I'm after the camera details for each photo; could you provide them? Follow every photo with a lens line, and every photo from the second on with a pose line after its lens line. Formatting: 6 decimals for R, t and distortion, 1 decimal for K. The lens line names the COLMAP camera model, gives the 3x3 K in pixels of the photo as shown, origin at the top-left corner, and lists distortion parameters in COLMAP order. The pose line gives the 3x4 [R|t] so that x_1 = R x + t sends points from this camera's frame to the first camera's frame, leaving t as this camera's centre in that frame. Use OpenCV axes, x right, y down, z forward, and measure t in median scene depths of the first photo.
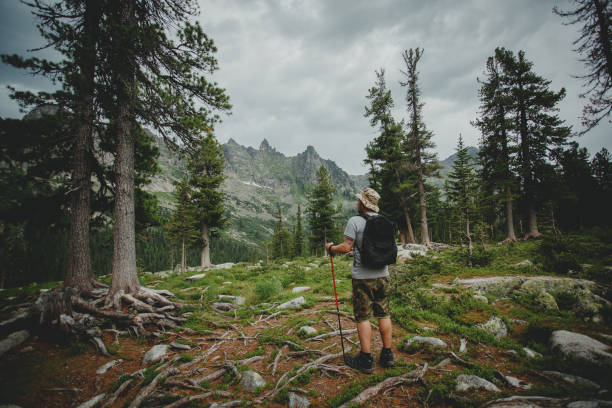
lens RADIAL K [[296.9, 0, 306.0], [0, 296.9, 204.0], [0, 0, 1]] dist [-0.070221, 0.030114]
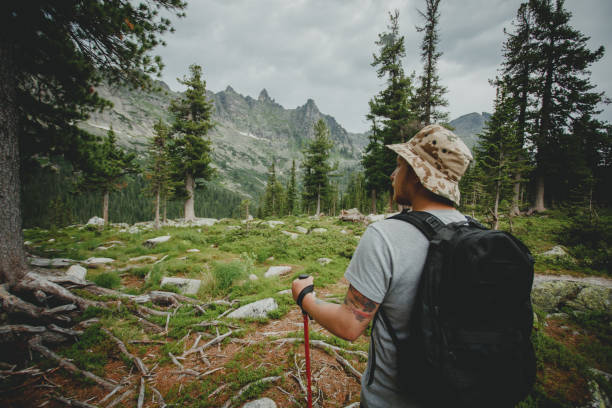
lens RADIAL K [[294.9, 0, 306.0], [0, 294.9, 204.0], [0, 0, 1]] dist [-0.067786, 0.026581]
pose [[0.997819, 0.062420, 0.021484, 0.007938], [-0.064943, 0.986568, 0.149886, -0.001060], [-0.011839, -0.150954, 0.988470, 0.077047]]
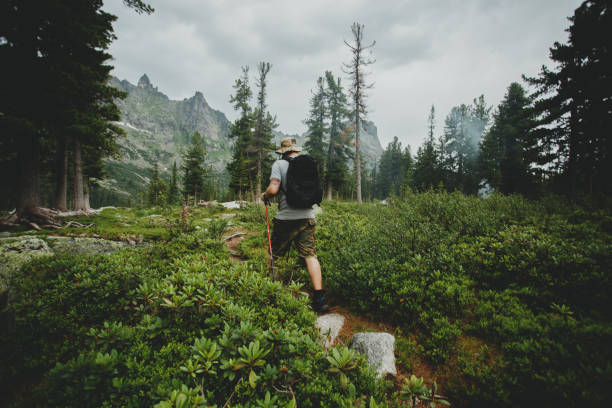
lens RADIAL K [[294.9, 0, 306.0], [0, 294.9, 204.0], [0, 0, 1]] dist [-0.067786, 0.026581]
pose [[0.924731, 0.052991, 0.376916, 0.057437], [-0.107513, 0.986301, 0.125109, -0.058579], [-0.365122, -0.156215, 0.917760, -0.424588]]
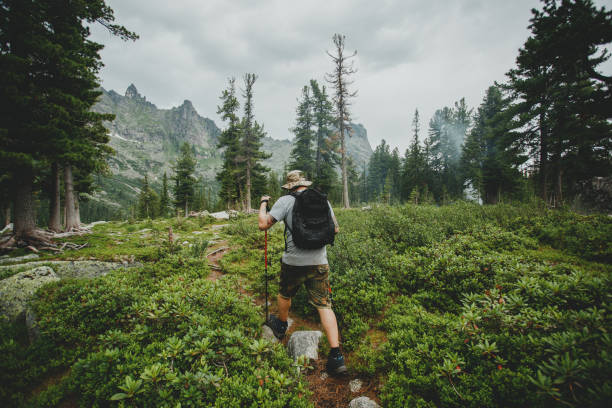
lens RADIAL K [[294.9, 0, 306.0], [0, 294.9, 204.0], [0, 0, 1]] dist [-0.067786, 0.026581]
pose [[0.916834, 0.023688, 0.398566, 0.061542], [-0.072694, 0.991457, 0.108294, -0.073050], [-0.392596, -0.128261, 0.910724, -0.453624]]
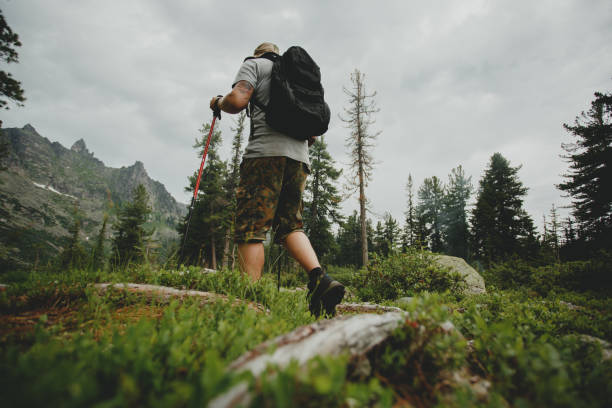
lens RADIAL K [[294.9, 0, 306.0], [0, 294.9, 204.0], [0, 0, 1]] dist [-0.067786, 0.026581]
pose [[0.828533, 0.199767, 0.523093, 0.031778], [-0.135930, 0.978007, -0.158196, 0.014268], [-0.543191, 0.059967, 0.837465, -0.093048]]
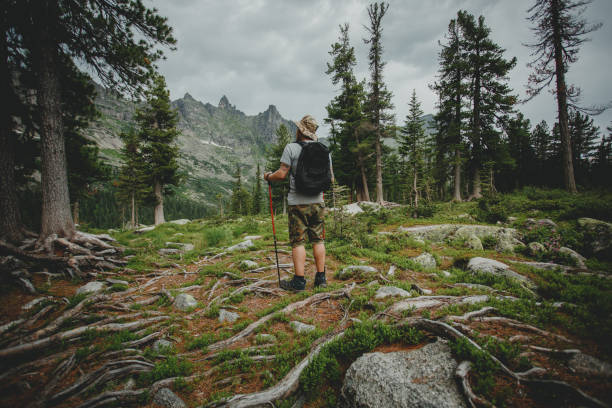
lens RADIAL K [[296.9, 0, 306.0], [0, 296.9, 204.0], [0, 0, 1]] dist [-0.070221, 0.030114]
pose [[0.991267, 0.008390, 0.131604, 0.008971], [-0.025108, 0.991727, 0.125888, 0.012570], [-0.129459, -0.128093, 0.983276, -0.000613]]
